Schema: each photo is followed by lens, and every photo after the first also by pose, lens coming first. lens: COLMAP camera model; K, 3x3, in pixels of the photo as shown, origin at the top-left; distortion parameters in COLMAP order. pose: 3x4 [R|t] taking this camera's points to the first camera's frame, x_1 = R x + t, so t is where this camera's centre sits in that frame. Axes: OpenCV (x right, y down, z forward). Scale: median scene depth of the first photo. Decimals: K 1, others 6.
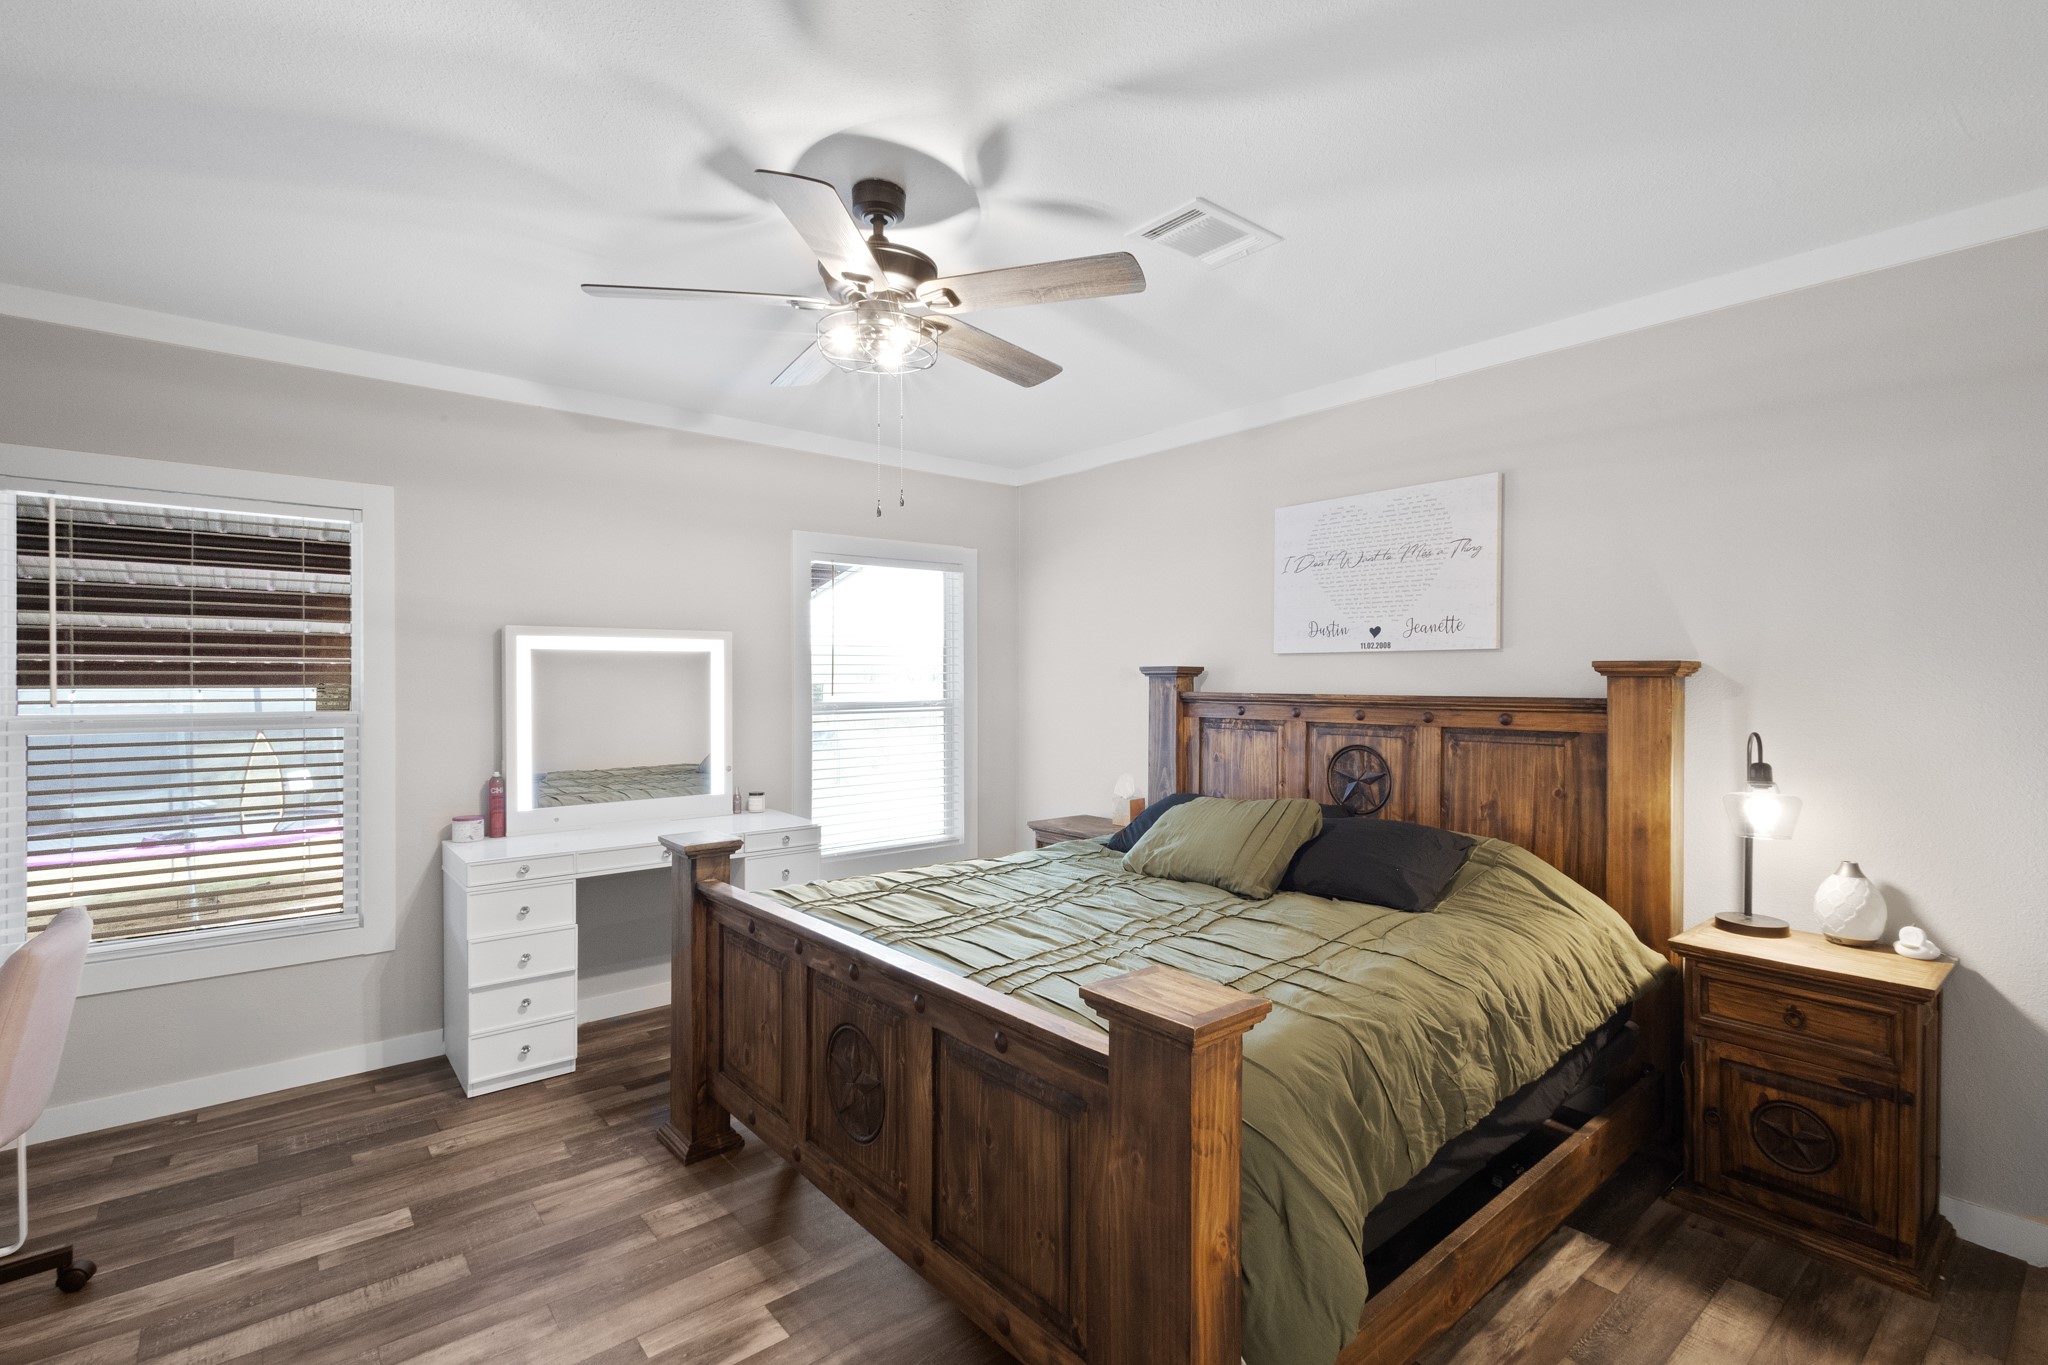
lens RADIAL K [[936.3, 0, 1052.2], [0, 936.3, 676.5], [0, 0, 1]] dist [0.006541, -0.002409]
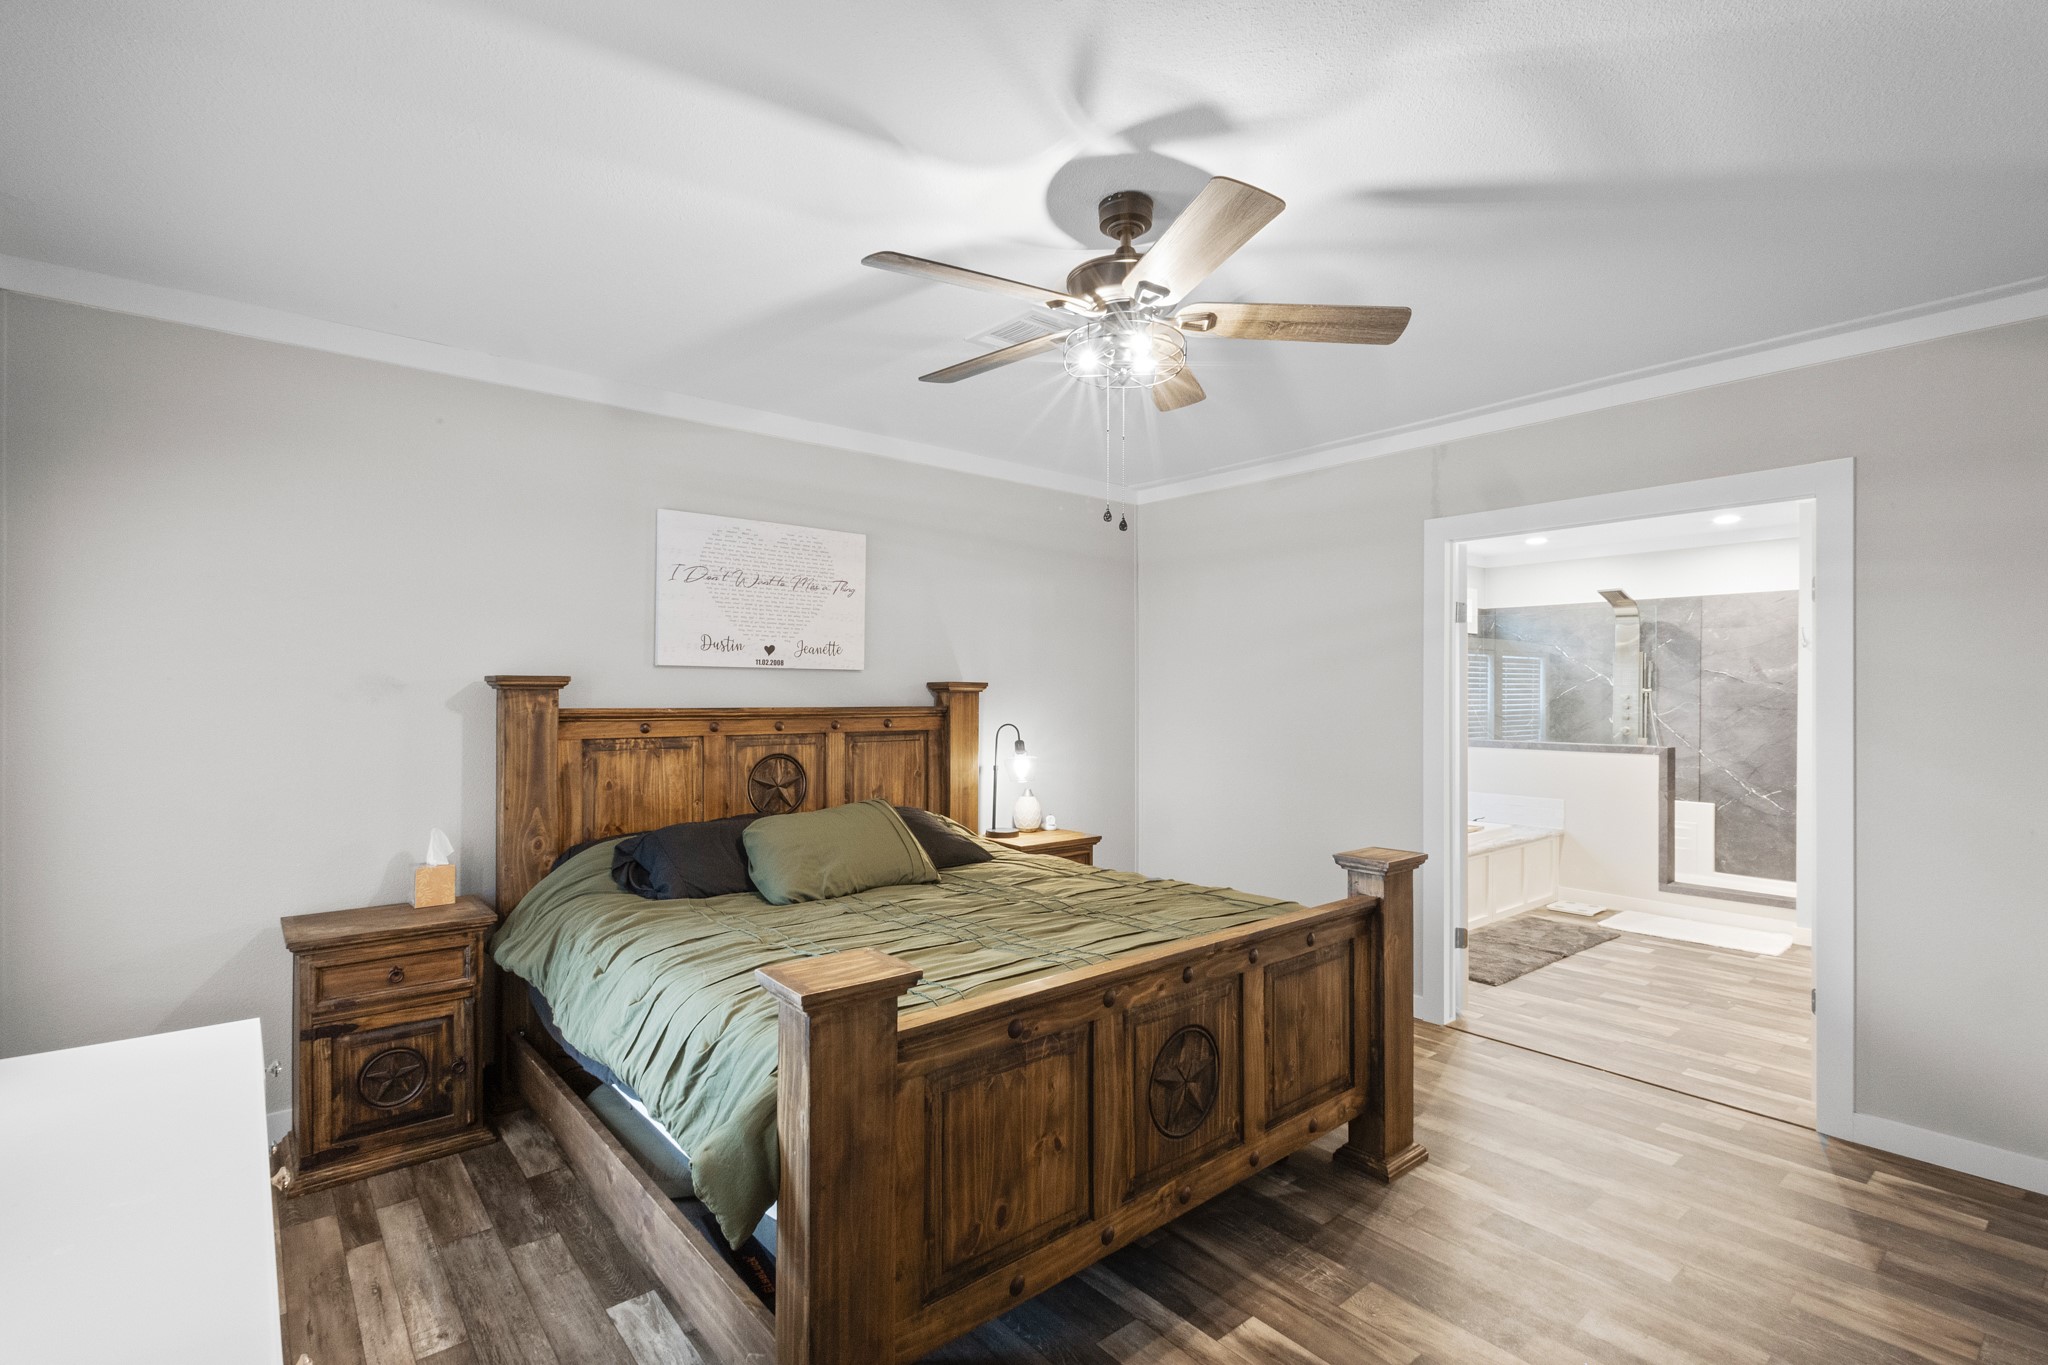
lens RADIAL K [[936.3, 0, 1011.3], [0, 936.3, 692.3], [0, 0, 1]] dist [0.006541, -0.002409]
pose [[0.025815, 0.002320, 0.999664, -0.768697], [-0.004701, 0.999987, -0.002199, 0.002854], [-0.999656, -0.004642, 0.025825, 0.714166]]
